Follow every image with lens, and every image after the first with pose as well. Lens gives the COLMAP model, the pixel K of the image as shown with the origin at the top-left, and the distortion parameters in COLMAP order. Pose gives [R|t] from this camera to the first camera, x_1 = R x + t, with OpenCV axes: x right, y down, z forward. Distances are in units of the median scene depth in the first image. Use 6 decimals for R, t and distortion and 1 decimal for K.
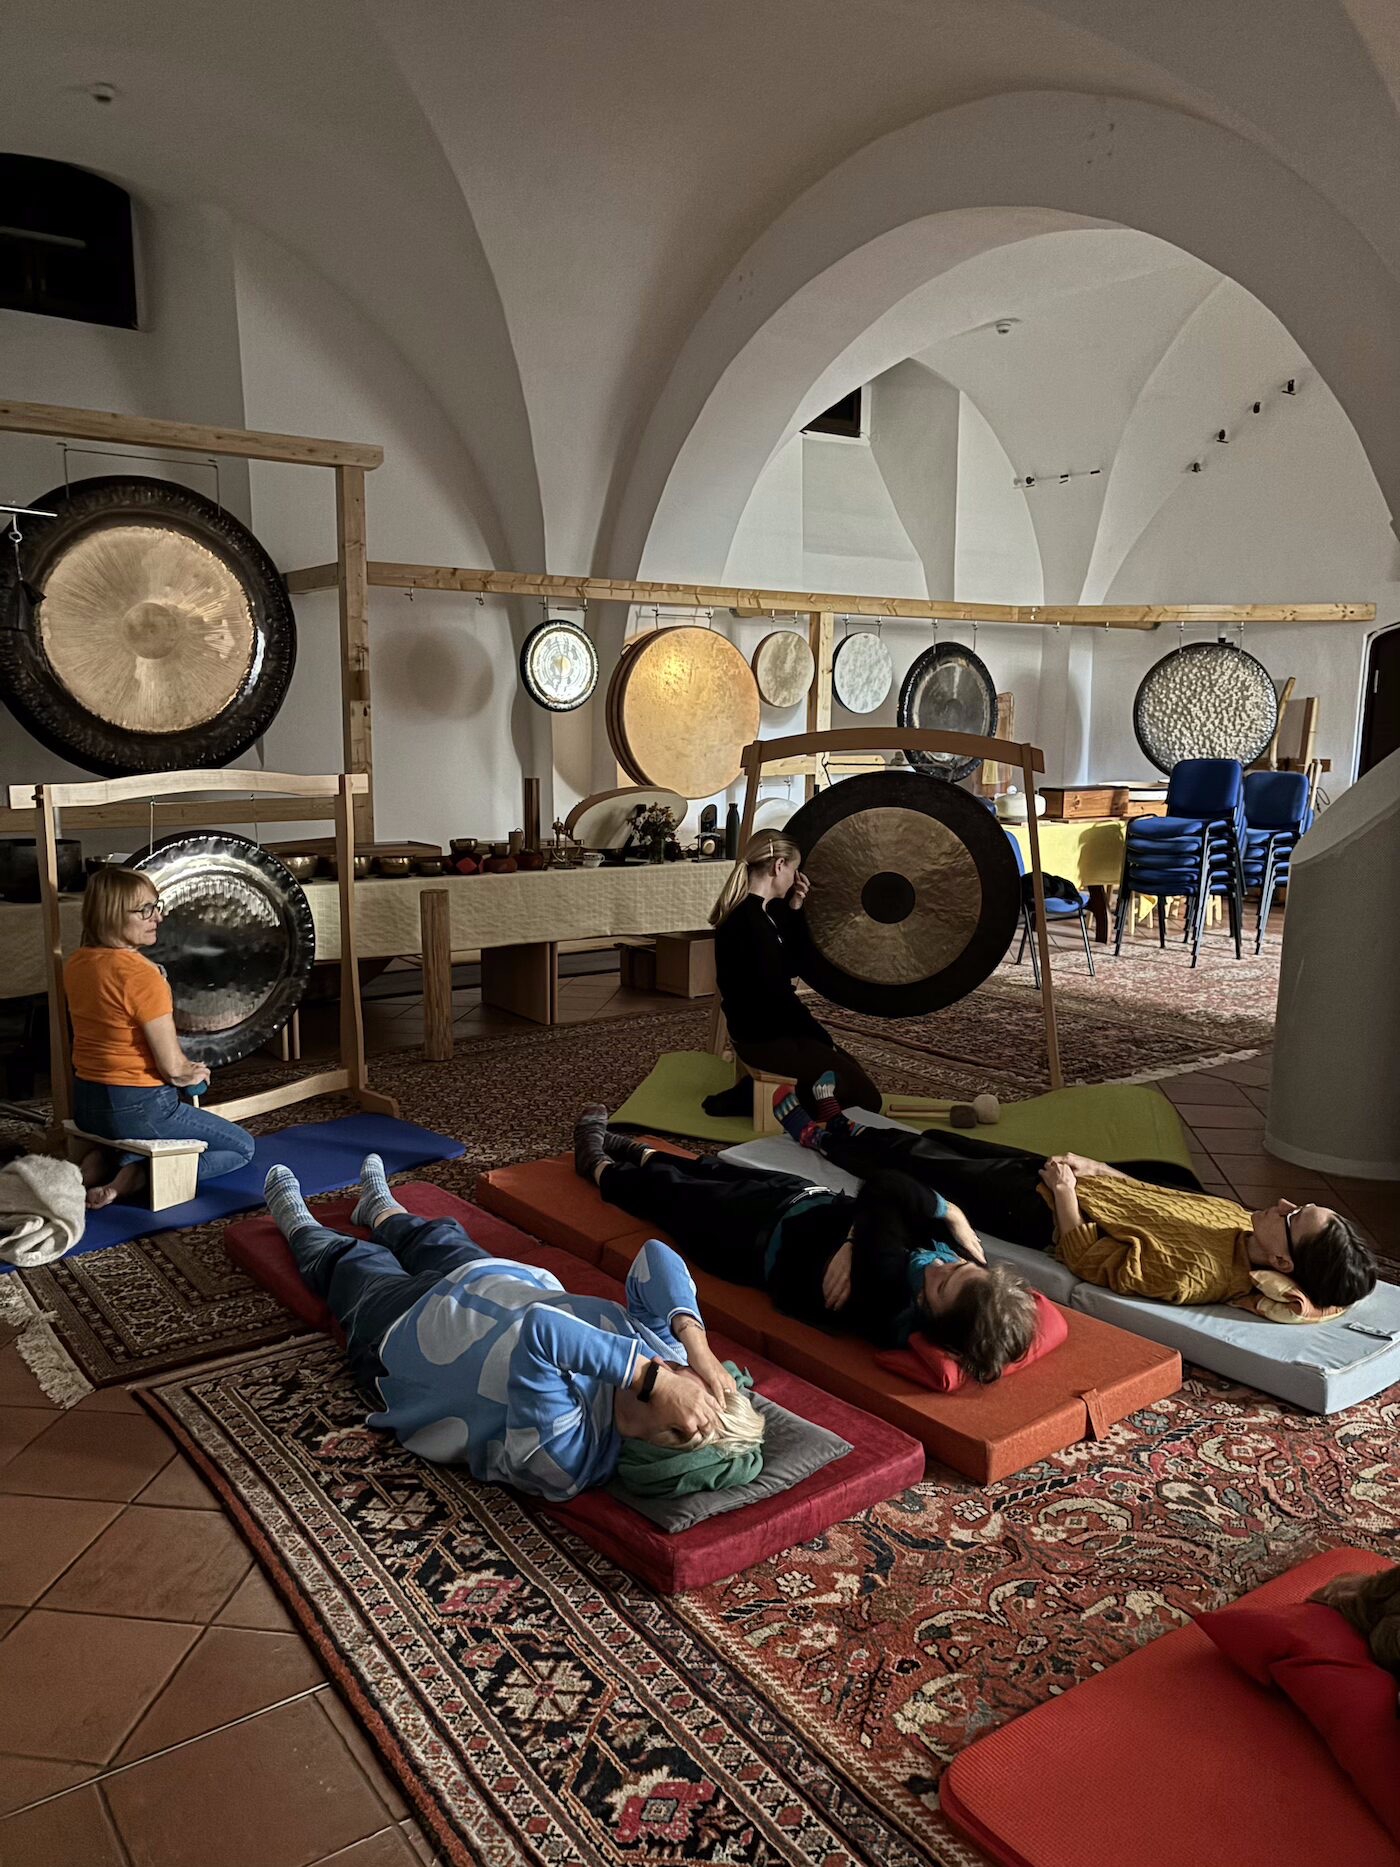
lens RADIAL K [[1444.0, 0, 683.5], [0, 1444.0, 938.3], [0, 0, 1]] dist [0.043145, -0.021755]
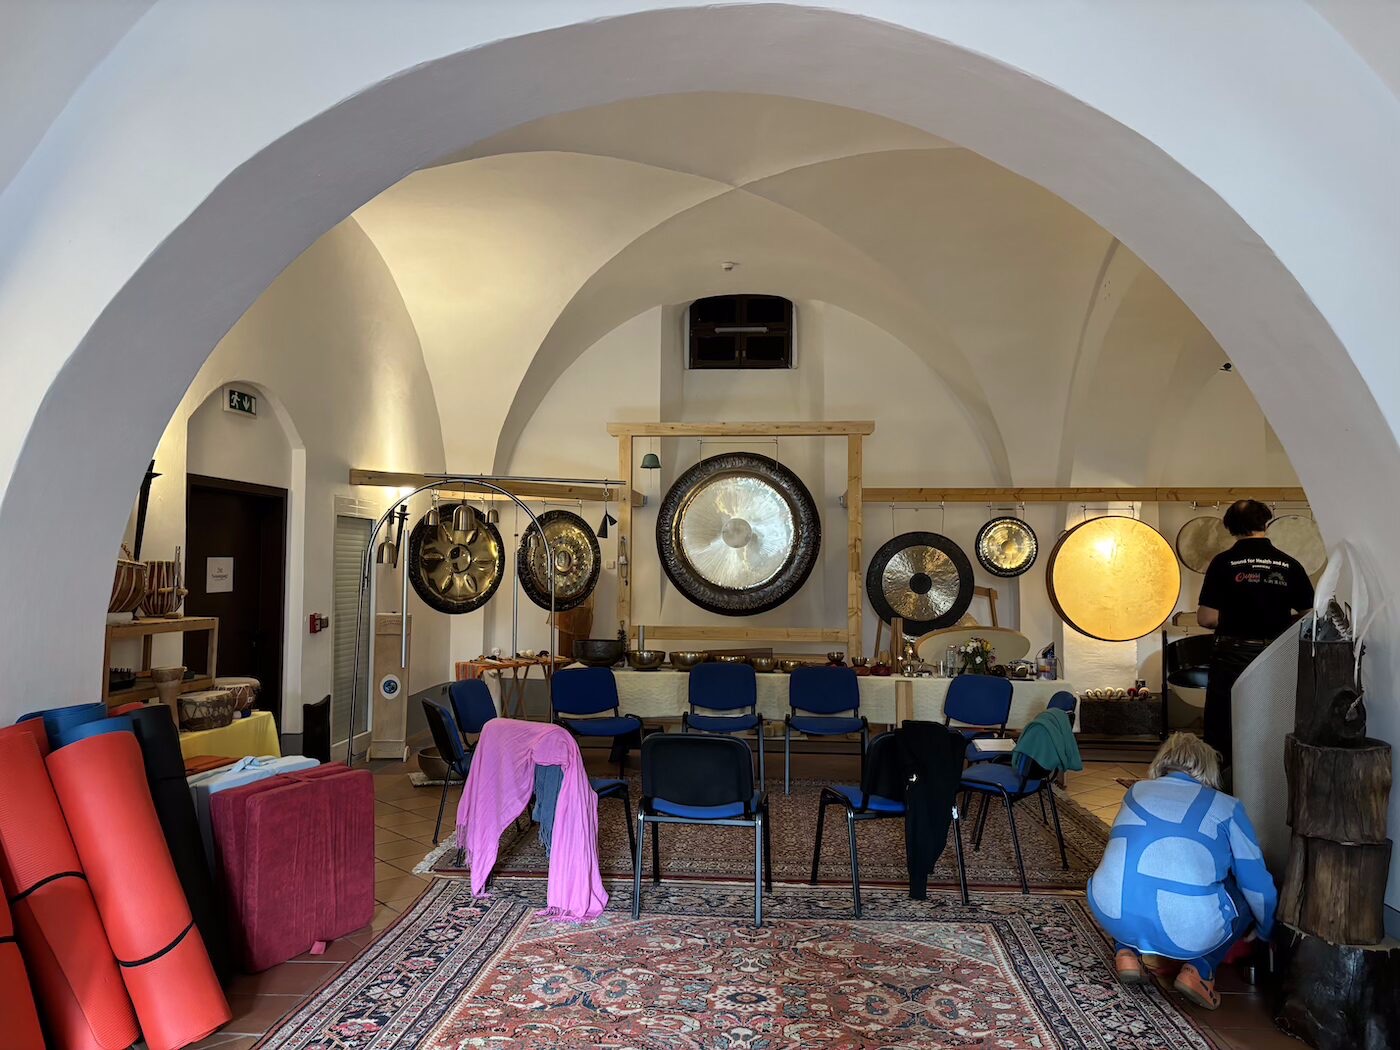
lens RADIAL K [[1082.8, 0, 673.9], [0, 1082.8, 505.1], [0, 0, 1]] dist [0.043145, -0.021755]
pose [[0.749060, -0.041235, -0.661218, 1.267481], [-0.103118, 0.978640, -0.177847, 0.010425], [0.654428, 0.201402, 0.728808, -0.125042]]
